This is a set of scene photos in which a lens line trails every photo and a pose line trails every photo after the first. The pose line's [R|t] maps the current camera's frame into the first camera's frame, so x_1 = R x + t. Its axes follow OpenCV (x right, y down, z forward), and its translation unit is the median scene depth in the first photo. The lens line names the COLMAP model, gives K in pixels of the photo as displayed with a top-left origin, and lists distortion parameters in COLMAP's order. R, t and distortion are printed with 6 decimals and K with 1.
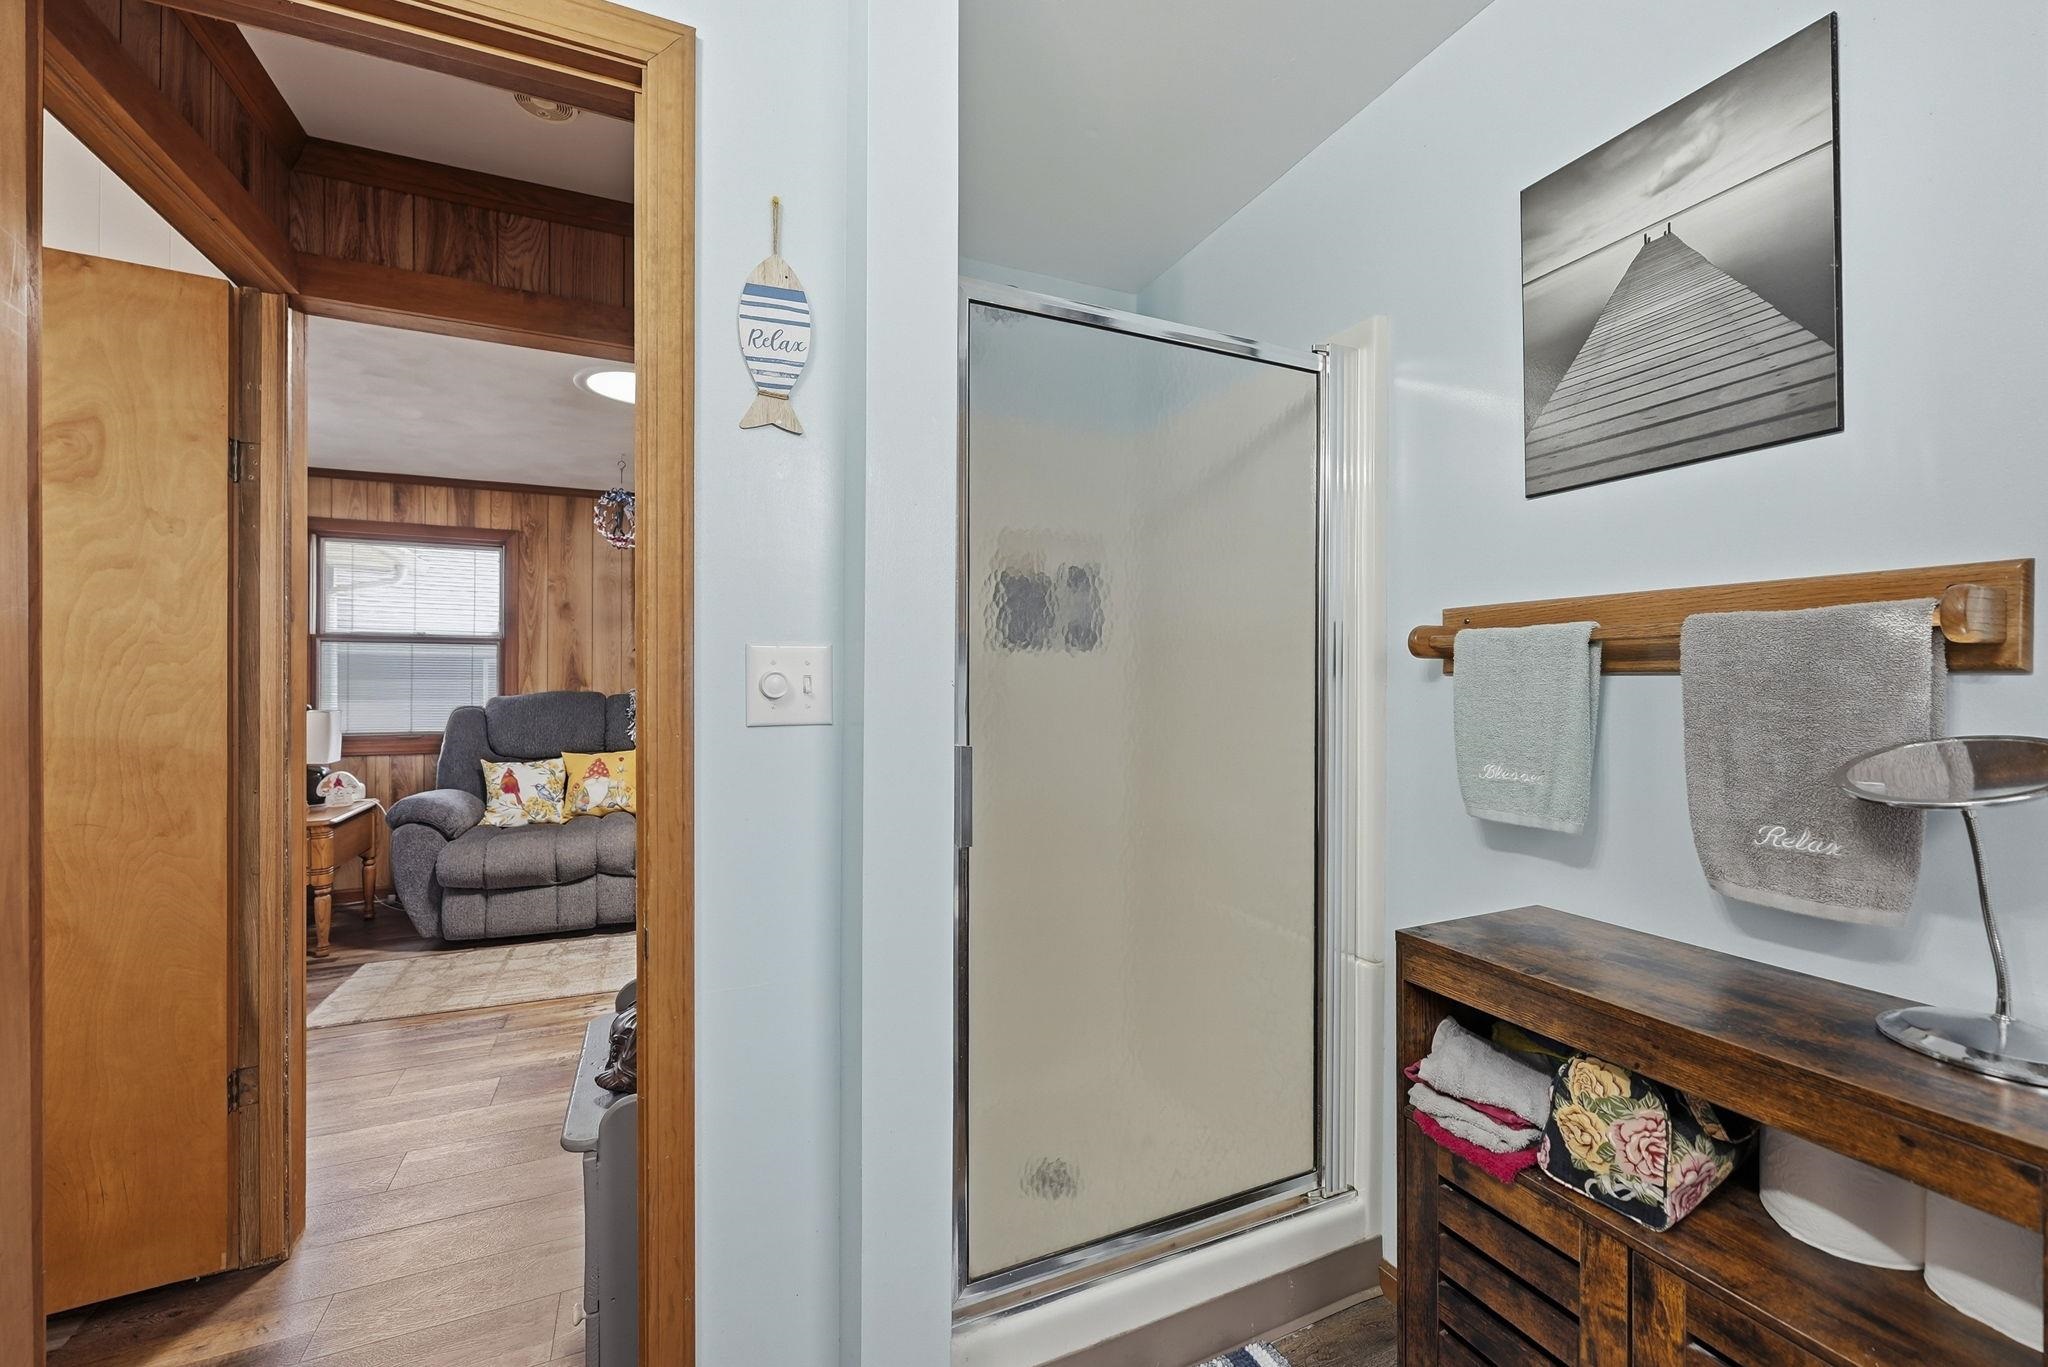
lens RADIAL K [[817.0, 0, 1026.5], [0, 817.0, 688.2], [0, 0, 1]] dist [-0.000812, 0.000152]
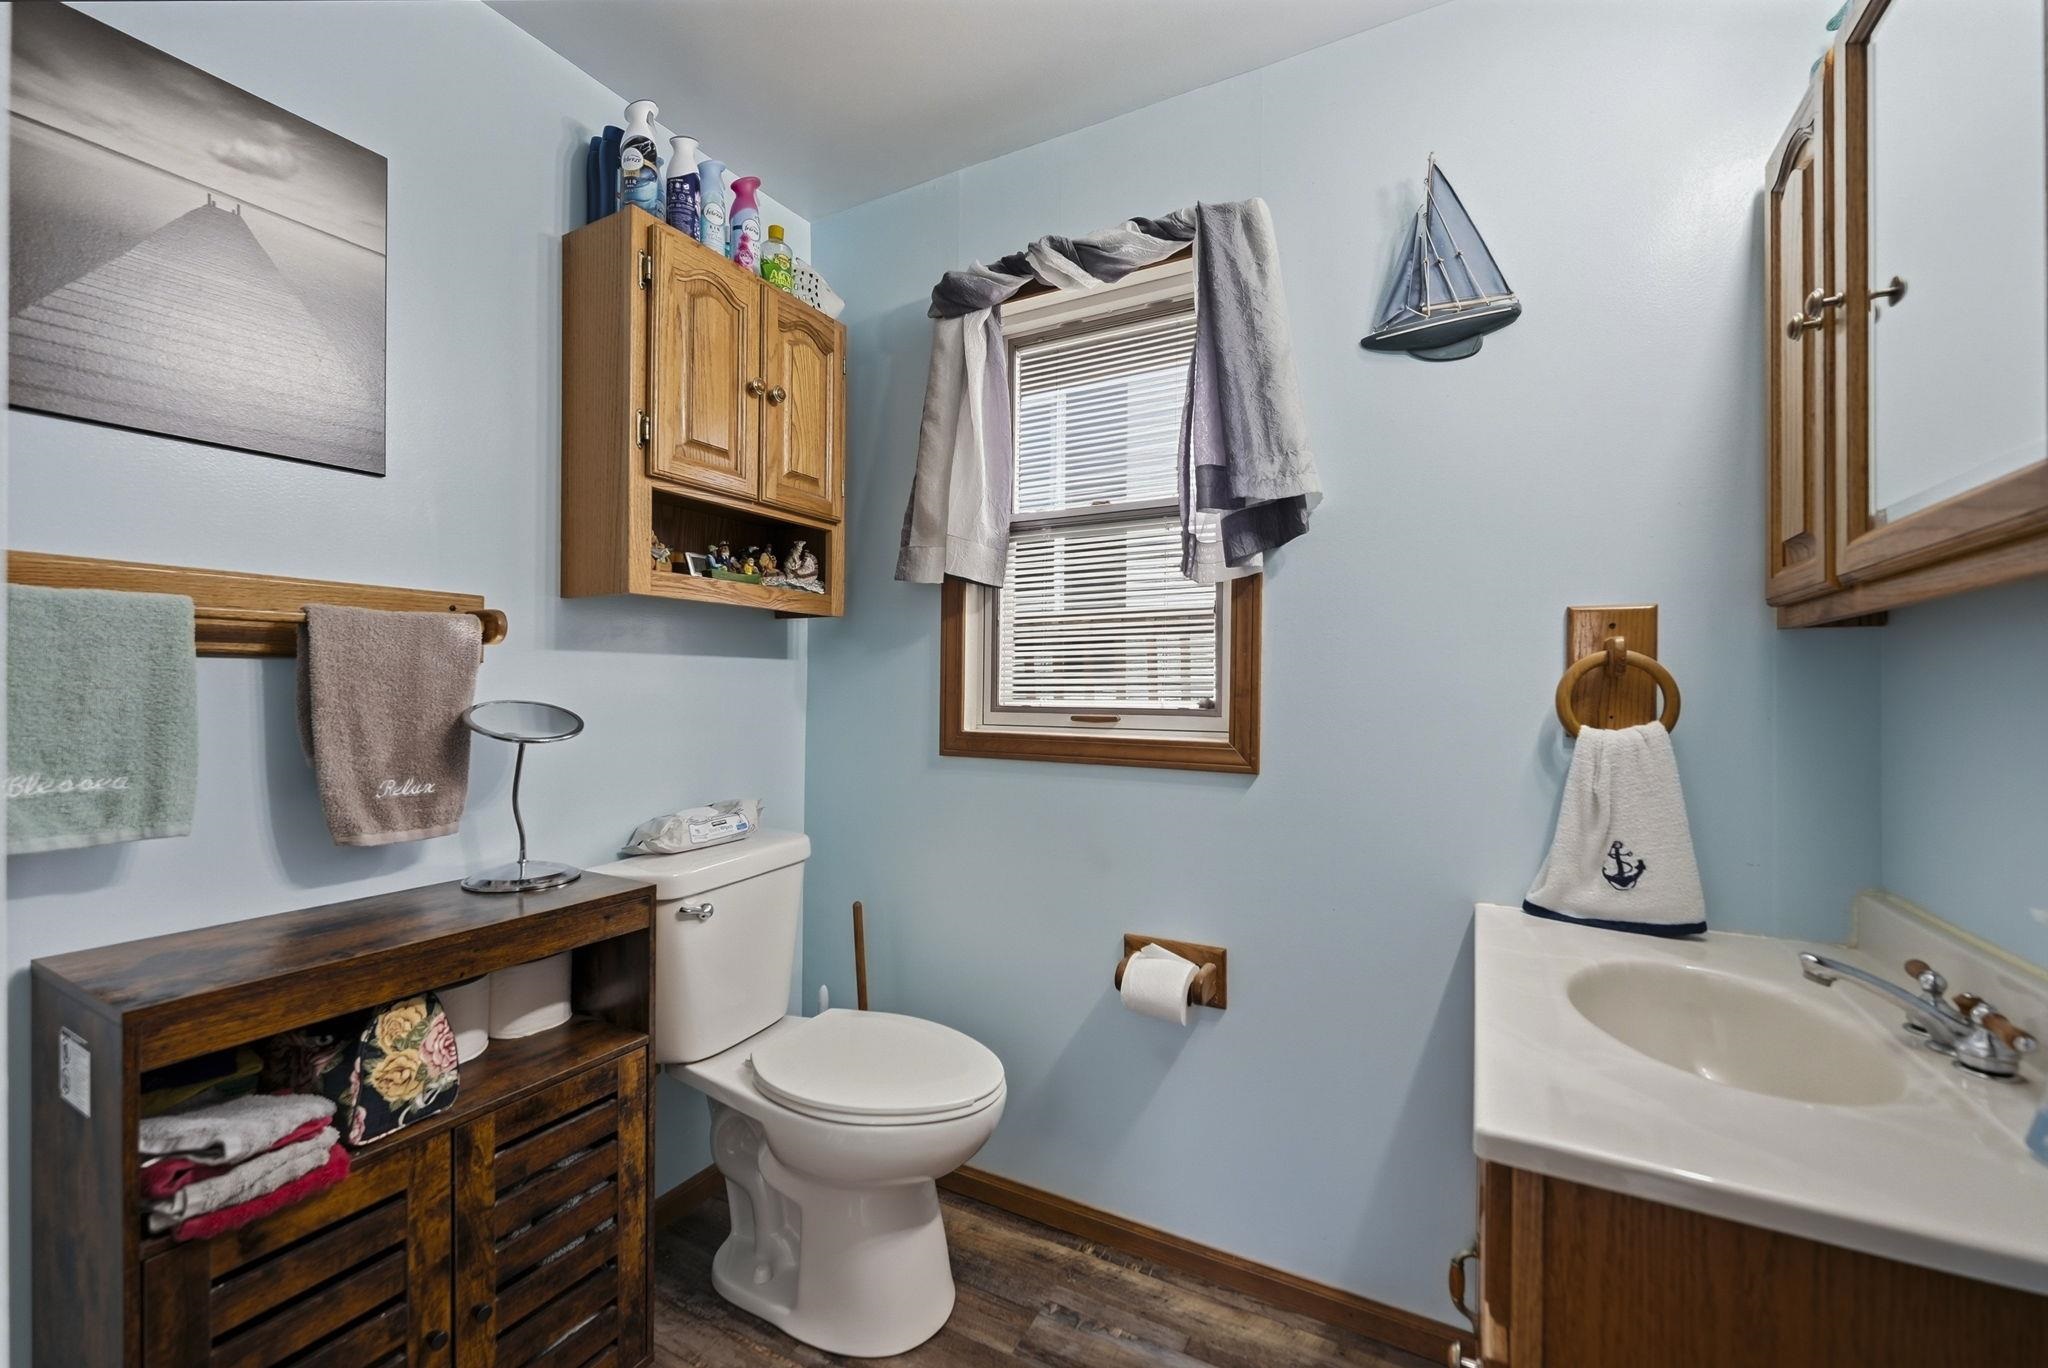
lens RADIAL K [[817.0, 0, 1026.5], [0, 817.0, 688.7], [0, 0, 1]] dist [-0.000812, 0.000152]
pose [[-0.604035, -0.007285, 0.796925, -0.702538], [-0.001166, 0.999965, 0.008257, 0.014811], [-0.796957, 0.004058, -0.604022, 0.986396]]
